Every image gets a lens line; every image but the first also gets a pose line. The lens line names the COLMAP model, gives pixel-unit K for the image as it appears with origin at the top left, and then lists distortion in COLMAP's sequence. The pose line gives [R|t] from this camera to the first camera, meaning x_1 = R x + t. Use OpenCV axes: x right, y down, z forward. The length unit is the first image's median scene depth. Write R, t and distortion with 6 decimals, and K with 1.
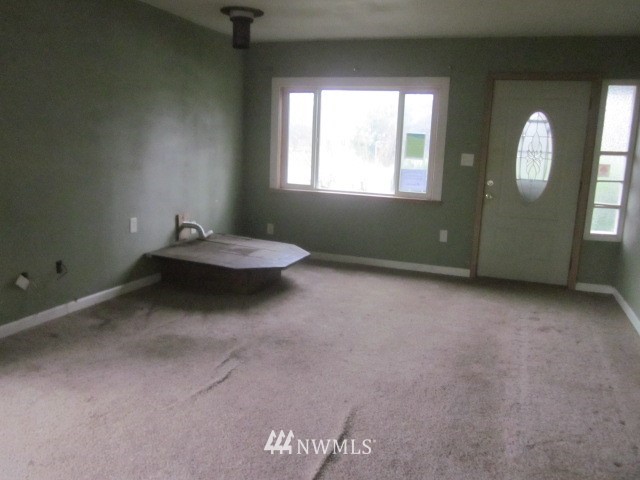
lens RADIAL K [[535.6, 0, 324.0], [0, 535.6, 239.6], [0, 0, 1]] dist [-0.043668, 0.007403]
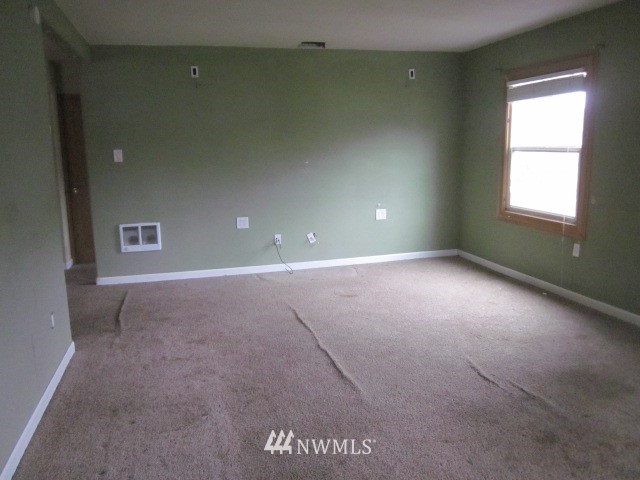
lens RADIAL K [[535.6, 0, 324.0], [0, 535.6, 239.6], [0, 0, 1]] dist [-0.043668, 0.007403]
pose [[-0.824621, 0.068133, -0.561567, 0.635201], [-0.117809, 0.950269, 0.288288, -0.260897], [0.553282, 0.303886, -0.775585, 1.522785]]
